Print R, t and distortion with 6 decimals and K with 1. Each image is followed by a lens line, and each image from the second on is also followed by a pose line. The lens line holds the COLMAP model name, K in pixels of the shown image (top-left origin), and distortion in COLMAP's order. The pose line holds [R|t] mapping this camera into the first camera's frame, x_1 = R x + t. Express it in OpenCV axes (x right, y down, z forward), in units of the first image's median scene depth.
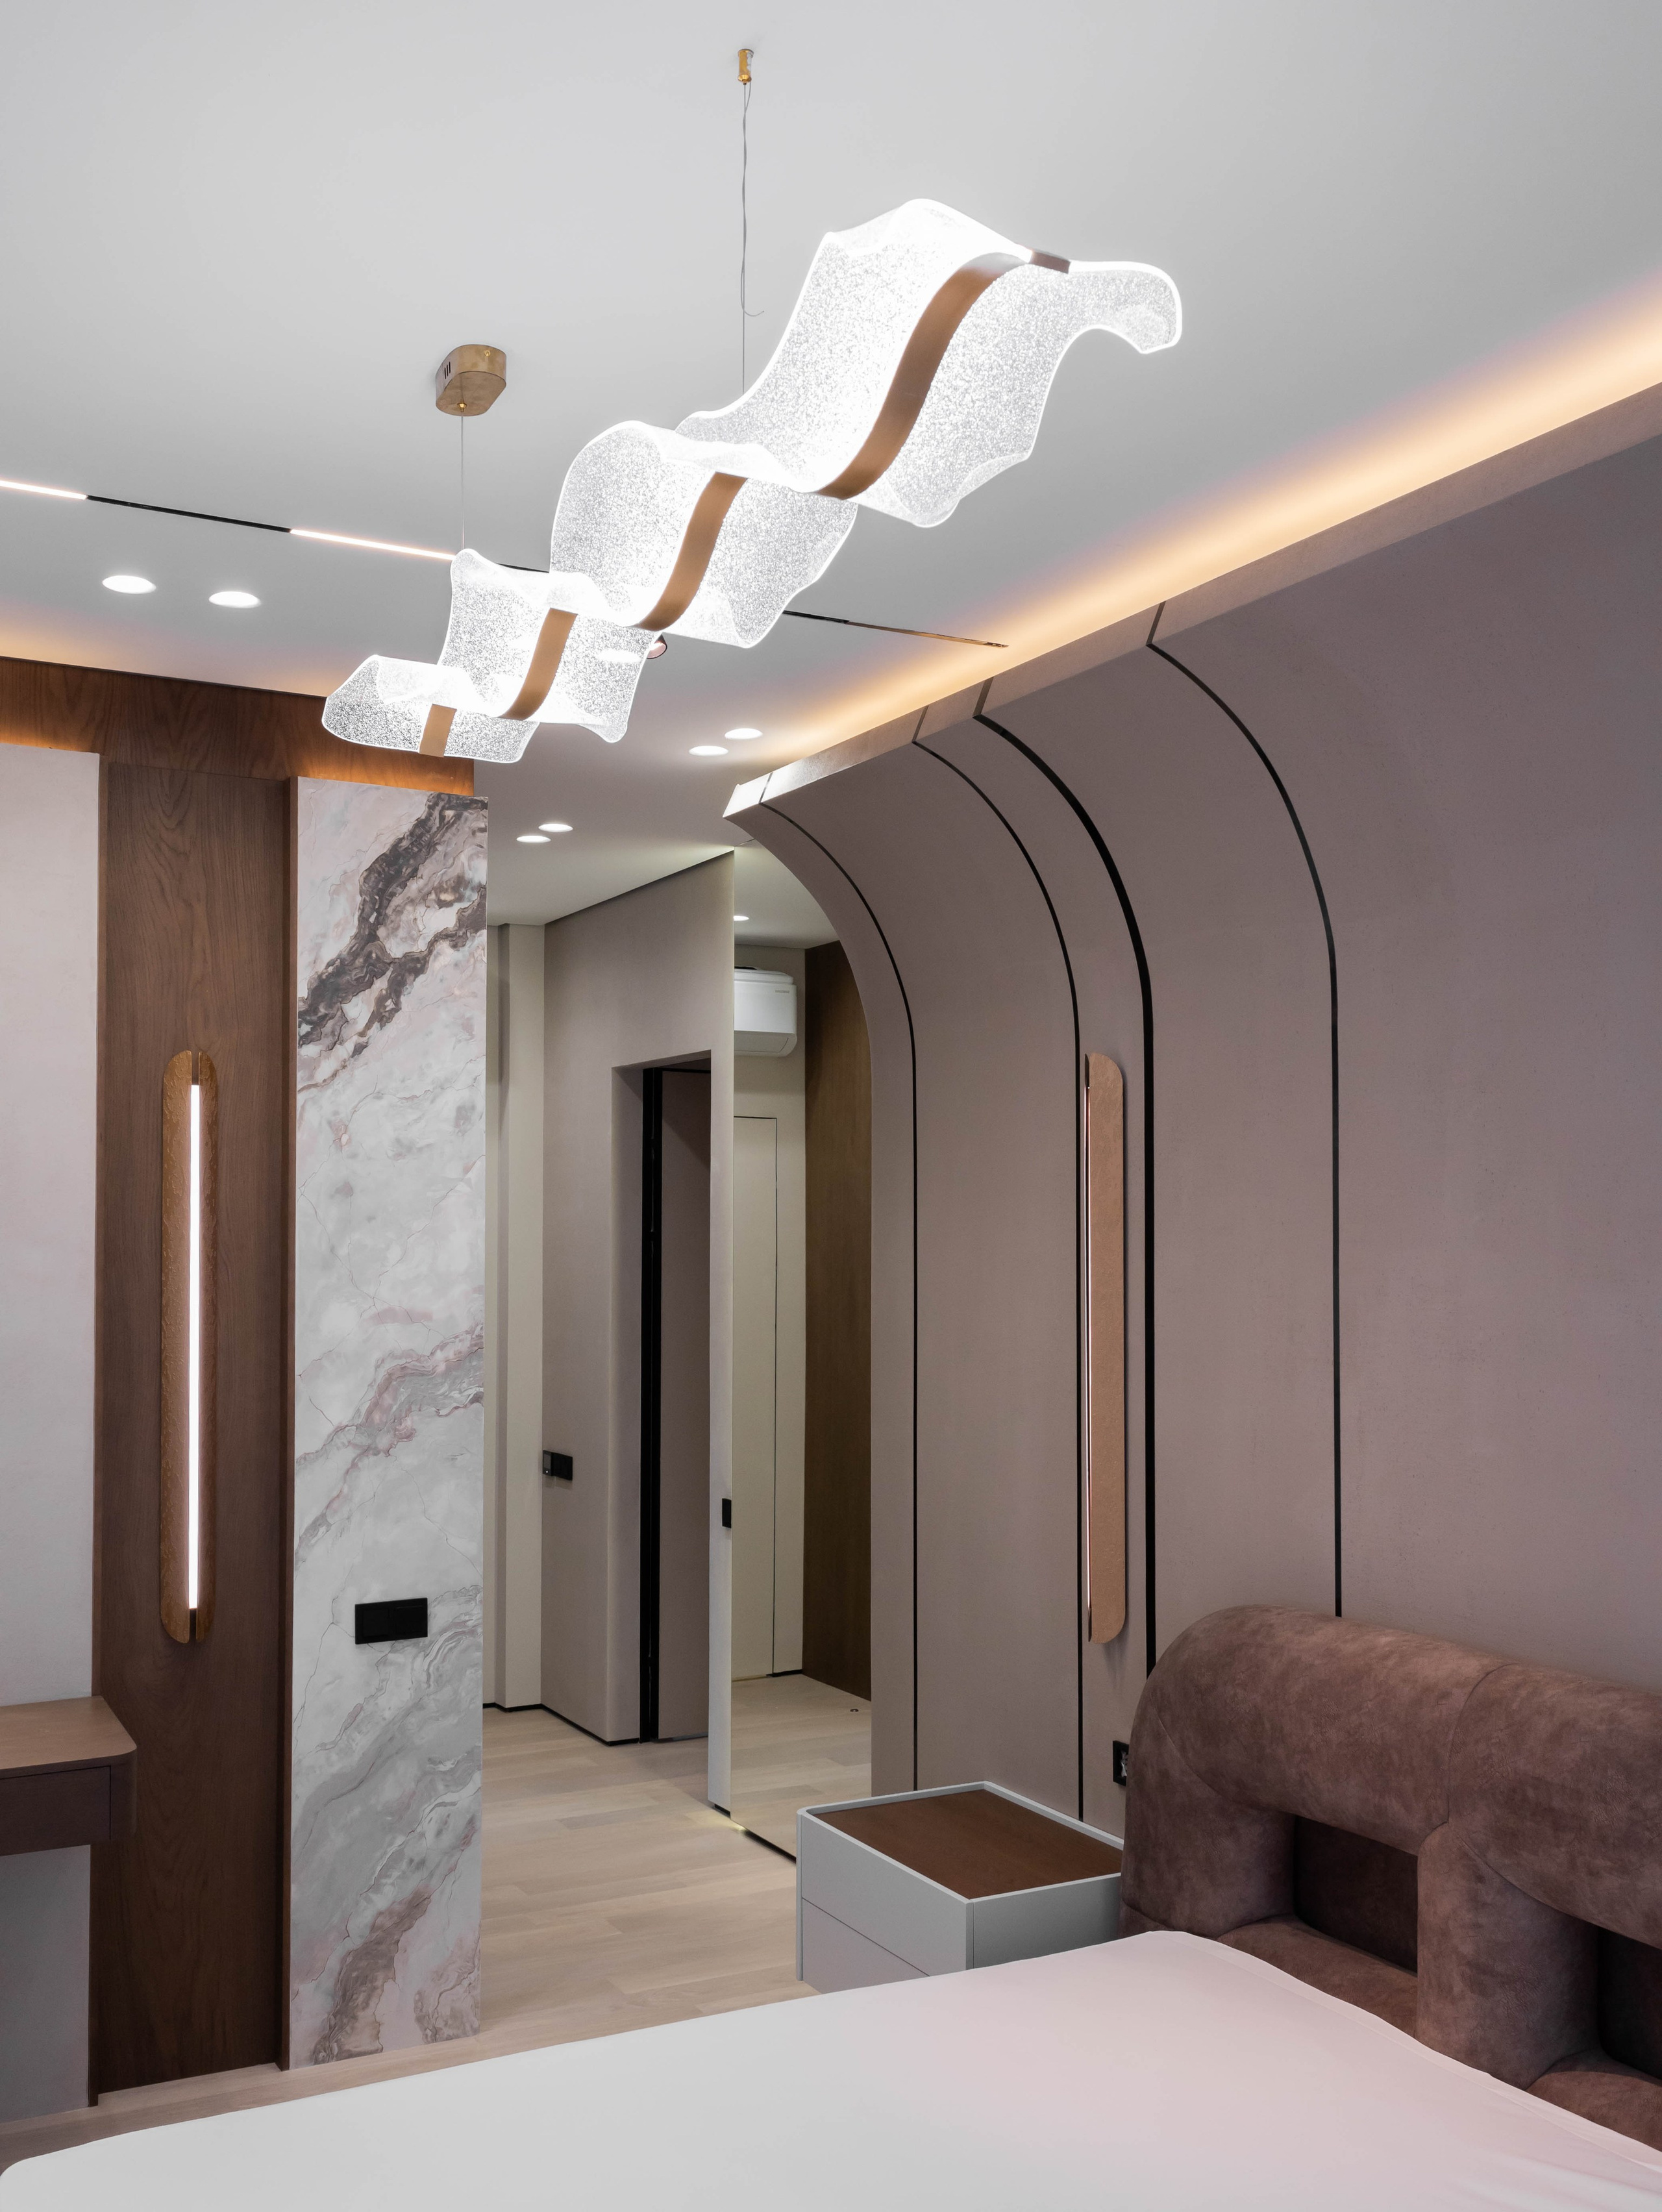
lens RADIAL K [[2061.9, 0, 803.8], [0, 2061.9, 1177.9], [0, 0, 1]] dist [0.016913, 0.000000]
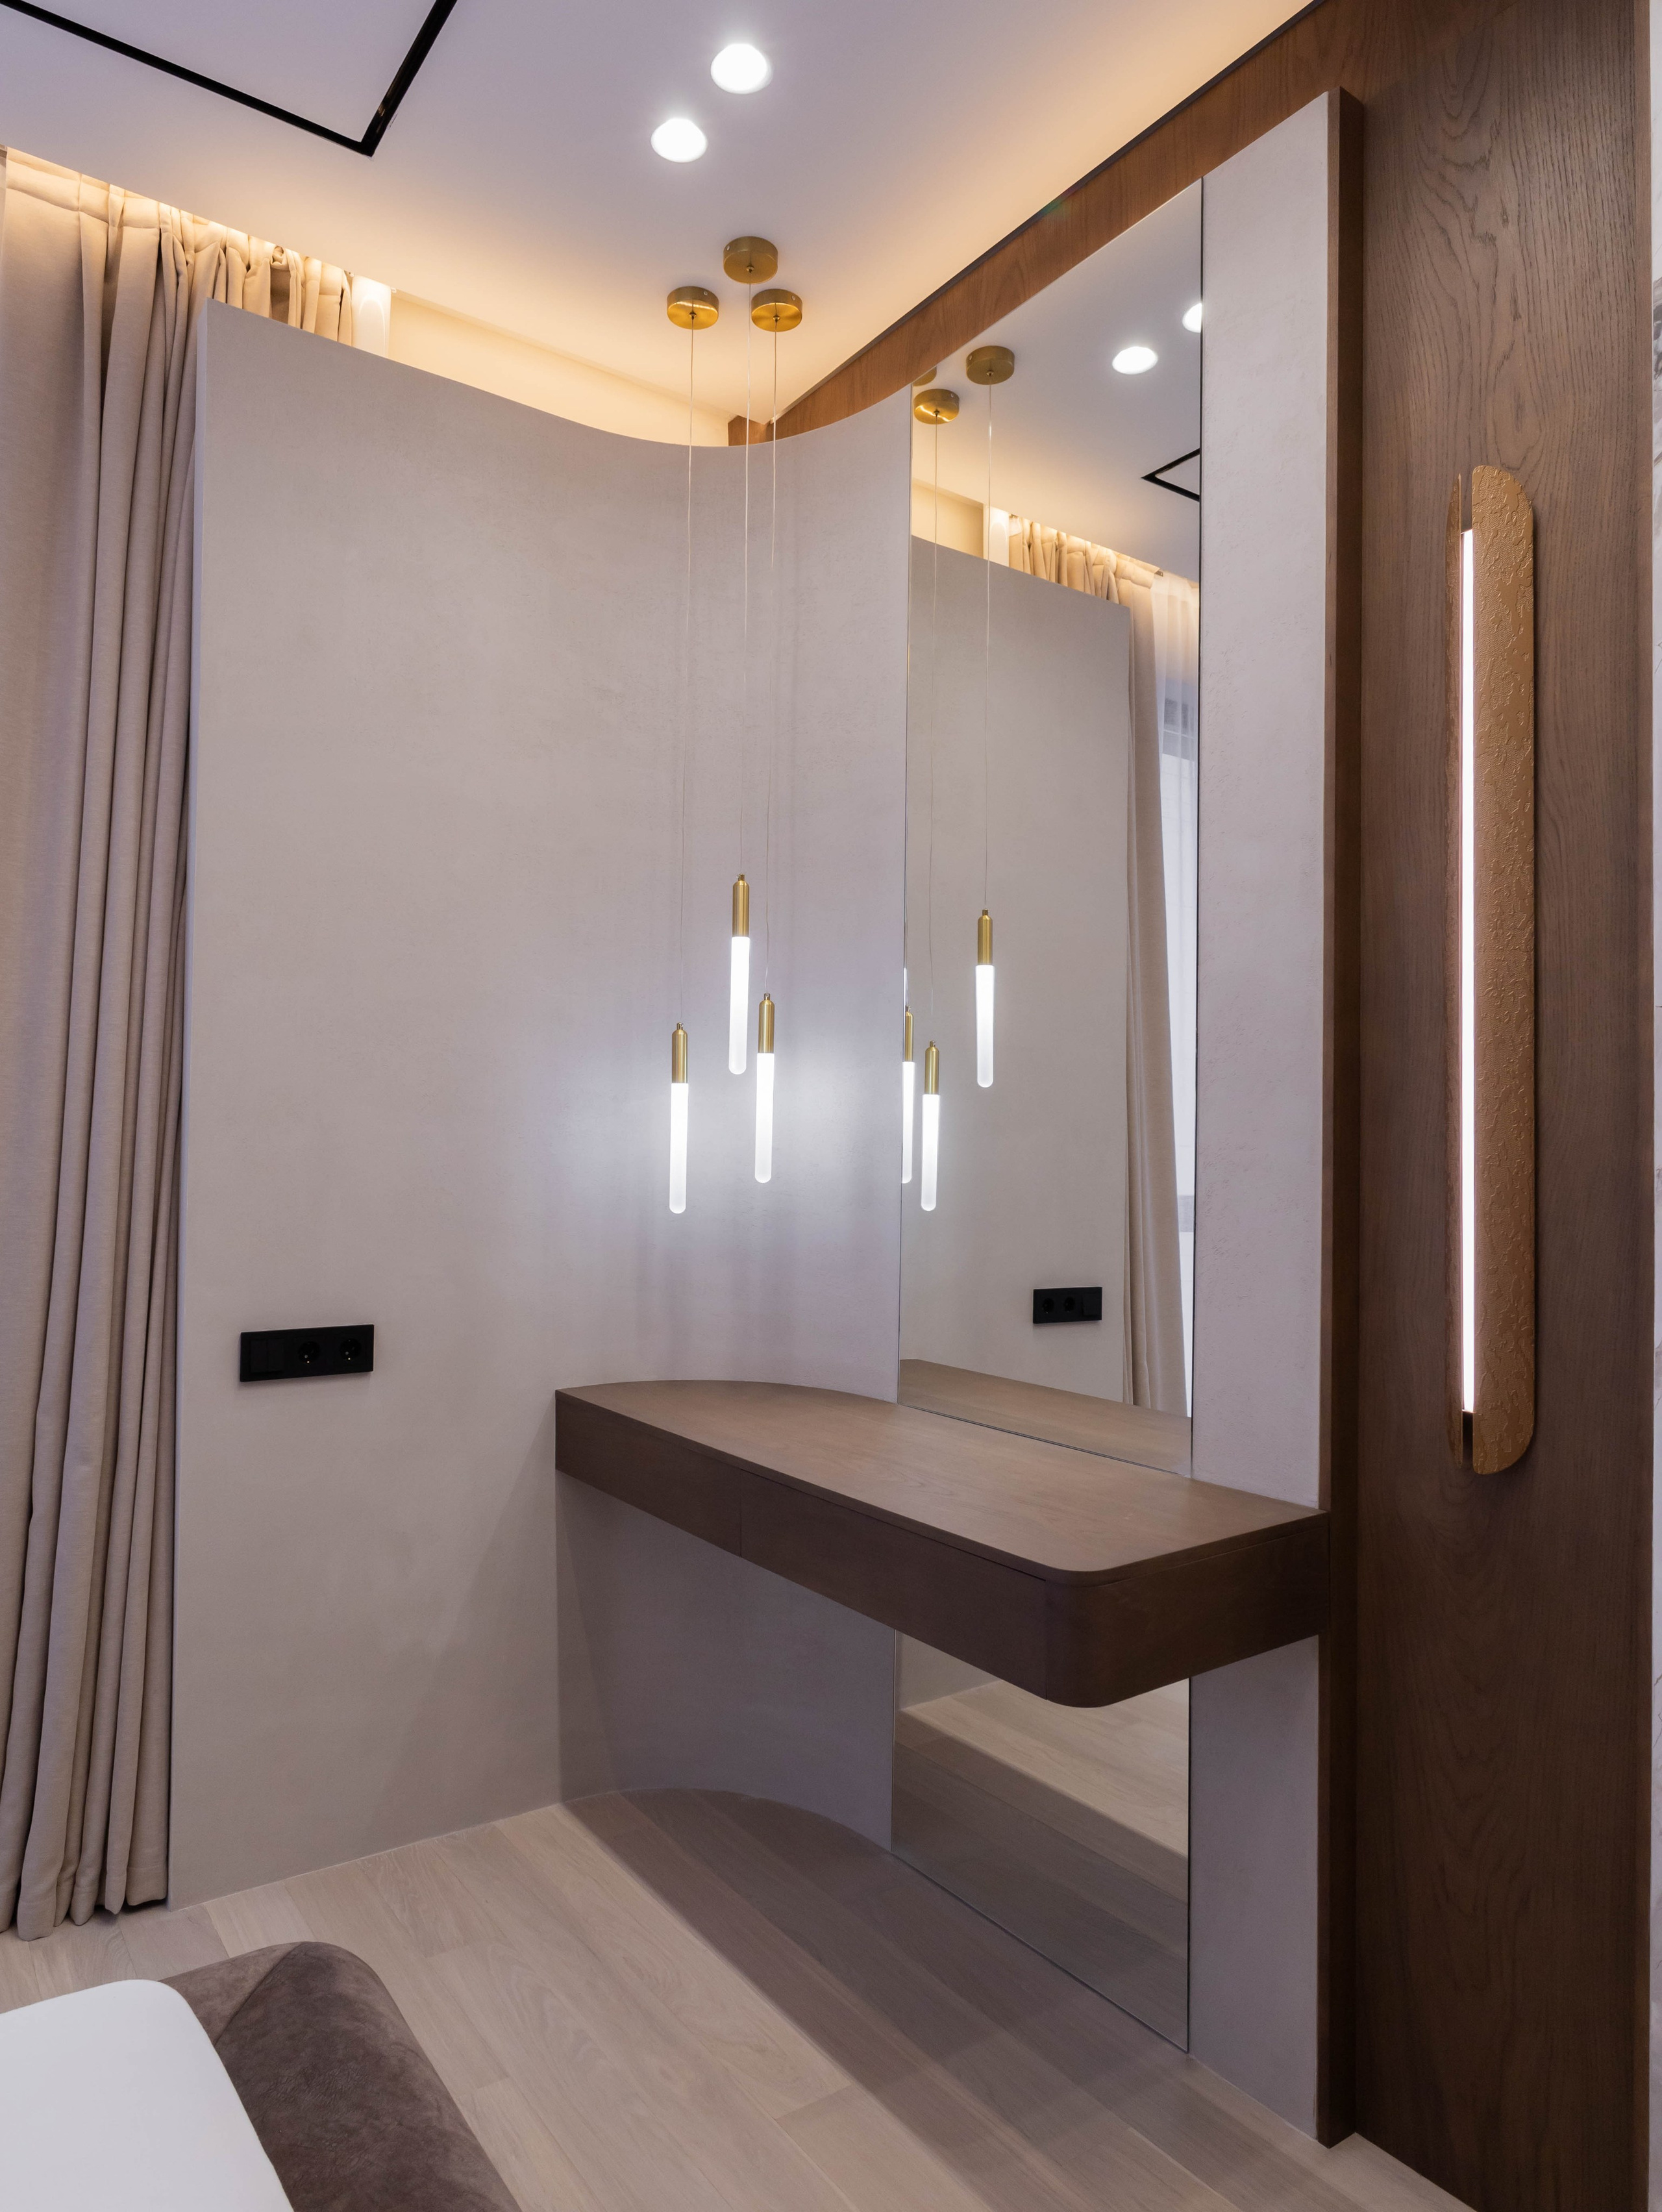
lens RADIAL K [[1370.5, 0, 794.0], [0, 1370.5, 1105.6], [0, 0, 1]] dist [0.007199, -0.007572]
pose [[0.111253, -0.024345, -0.993494, 0.067524], [0.015978, 0.999614, -0.022706, 0.122972], [0.993664, -0.013348, 0.111599, 0.742738]]
